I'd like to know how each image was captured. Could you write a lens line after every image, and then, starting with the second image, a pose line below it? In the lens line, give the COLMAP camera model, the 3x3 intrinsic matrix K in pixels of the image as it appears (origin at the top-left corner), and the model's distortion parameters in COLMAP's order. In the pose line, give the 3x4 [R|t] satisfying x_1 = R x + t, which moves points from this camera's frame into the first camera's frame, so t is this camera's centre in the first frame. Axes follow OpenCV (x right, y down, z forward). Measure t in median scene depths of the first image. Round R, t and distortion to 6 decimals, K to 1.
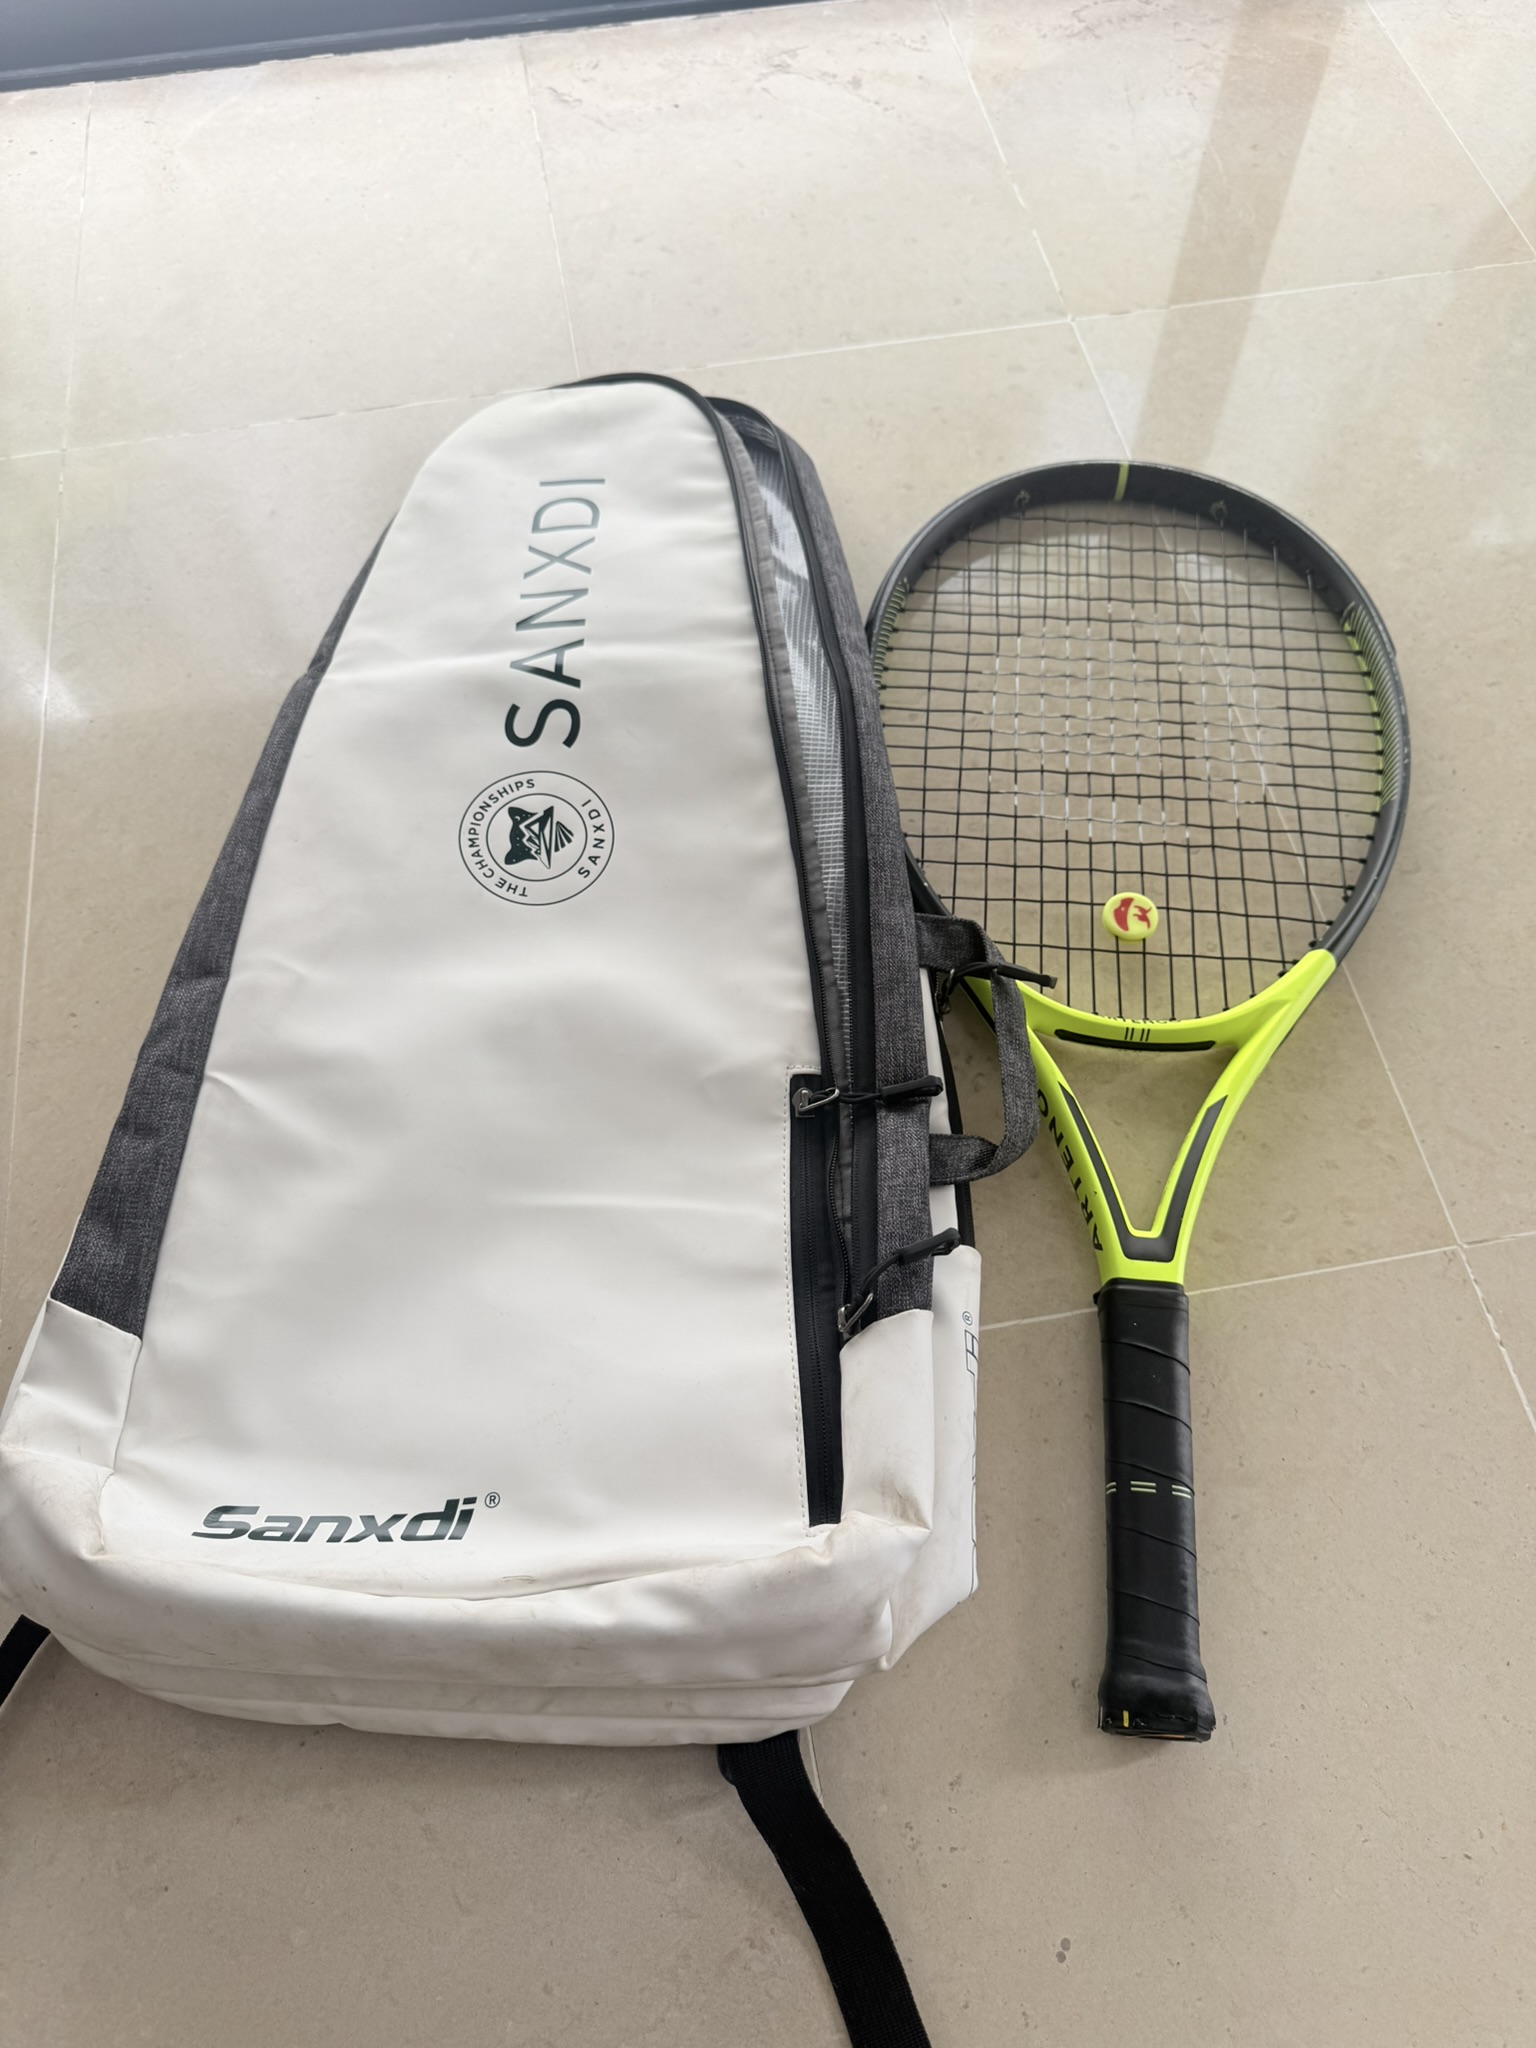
lens RADIAL K [[1399.2, 0, 776.6], [0, 1399.2, 1042.4], [0, 0, 1]] dist [-0.029819, 0.008576]
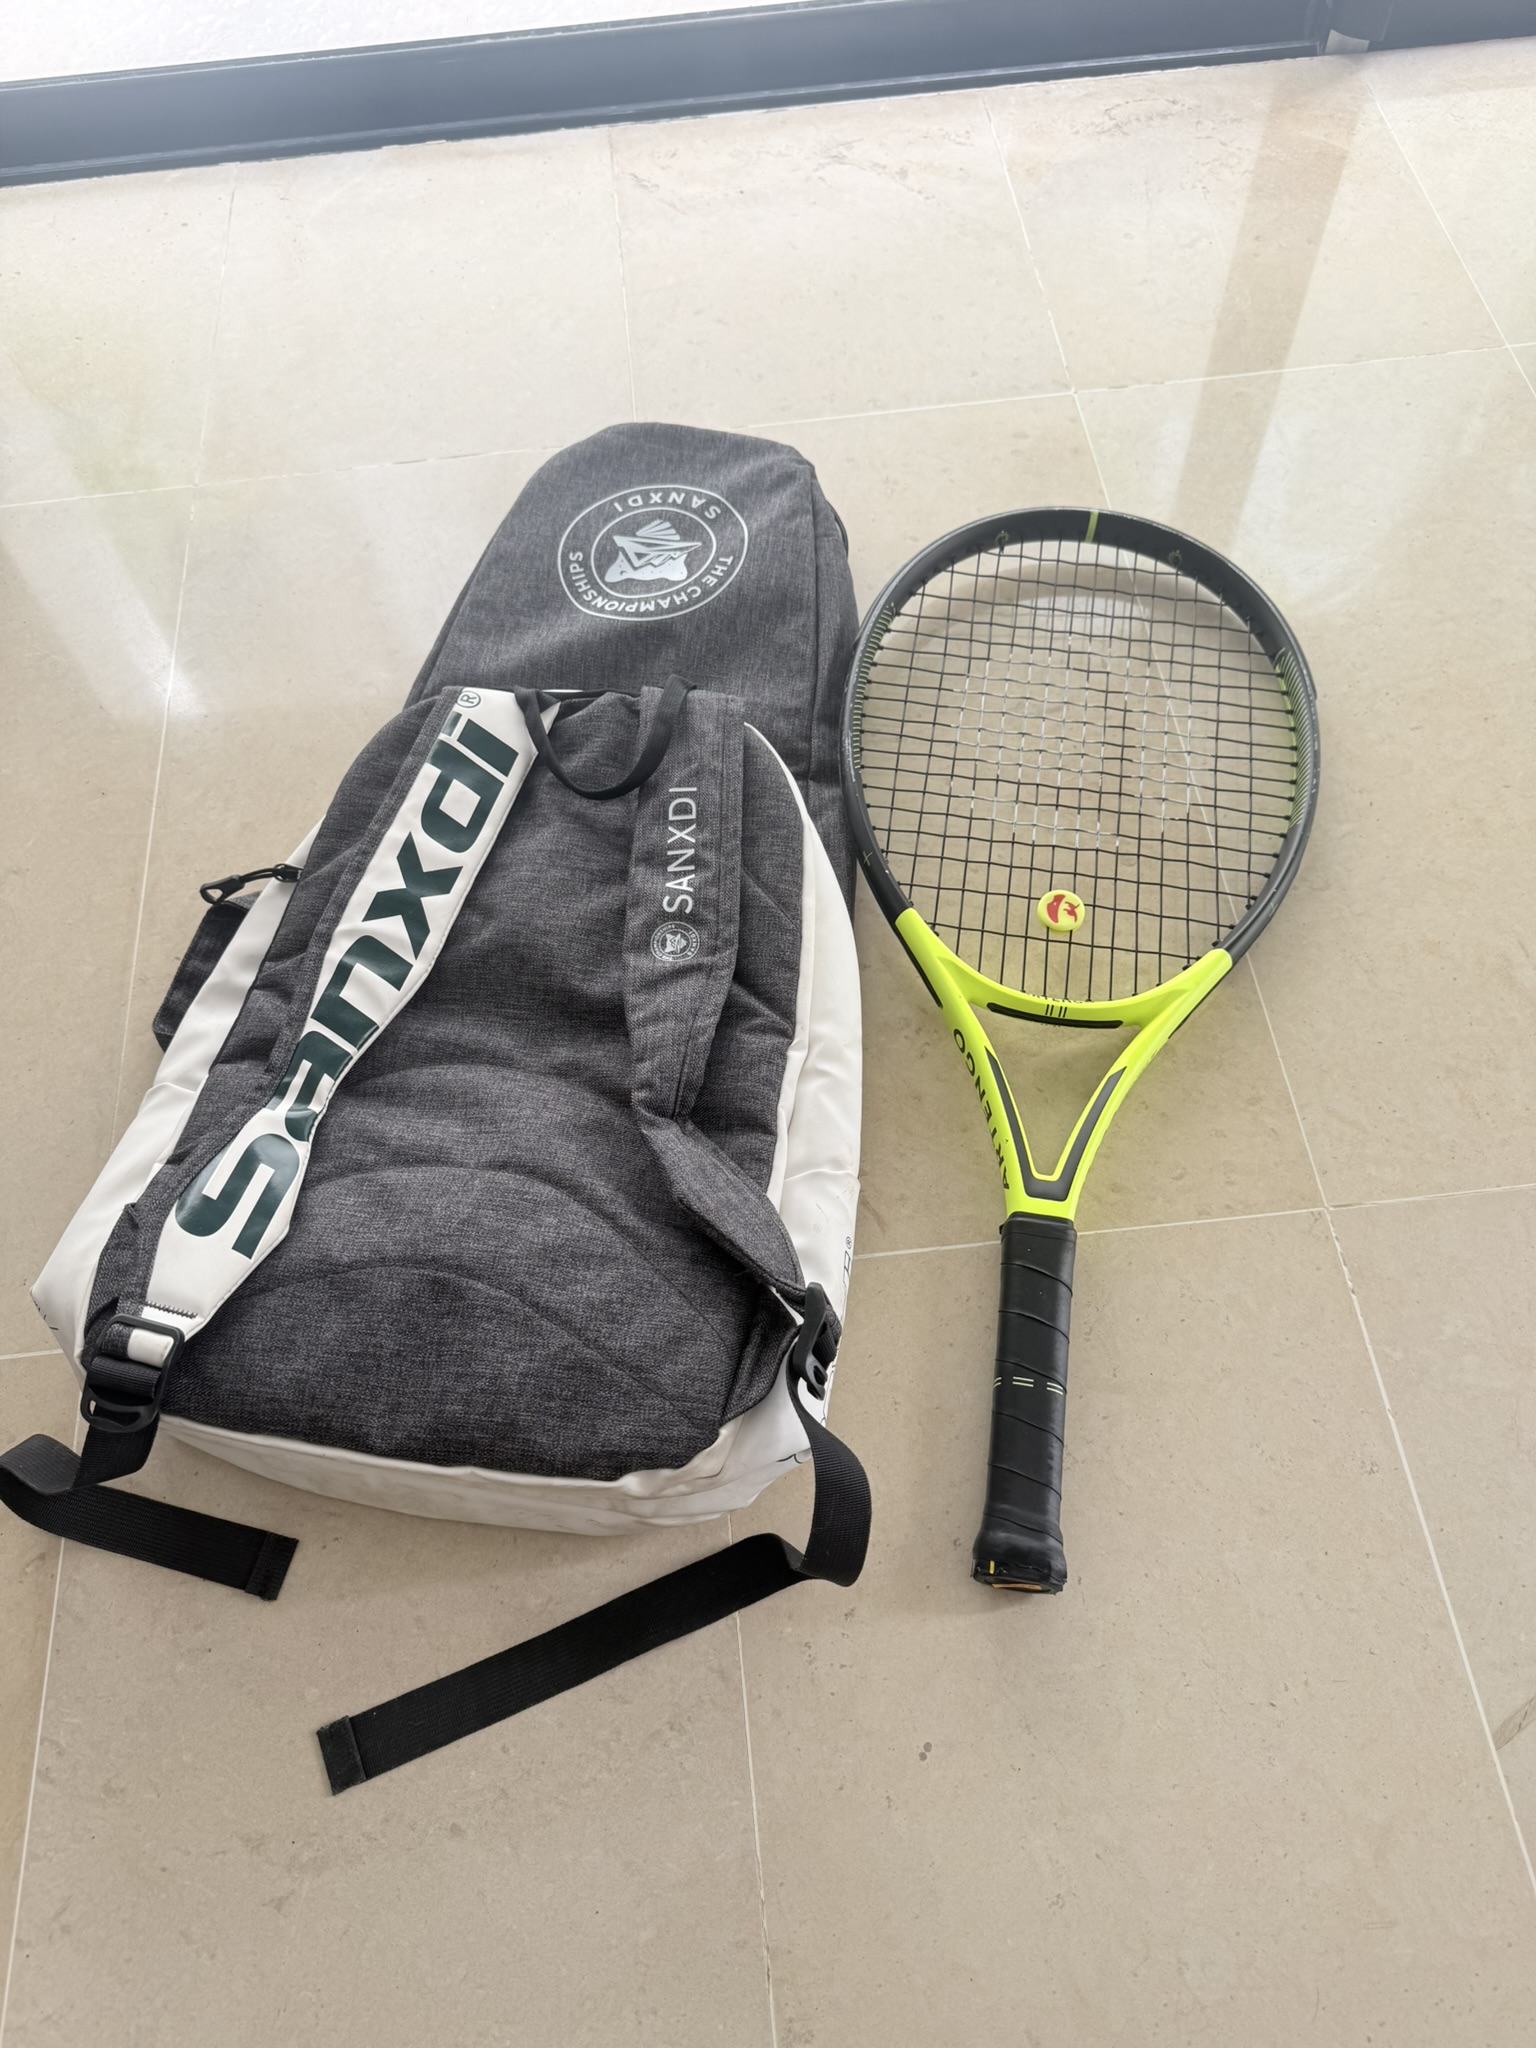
lens RADIAL K [[1399.2, 0, 759.7], [0, 1399.2, 1060.7], [0, 0, 1]] dist [-0.029819, 0.008576]
pose [[0.996219, 0.053908, -0.068133, 0.077855], [-0.054478, 0.998494, -0.006543, 0.047442], [0.067678, 0.010230, 0.997655, -0.157639]]
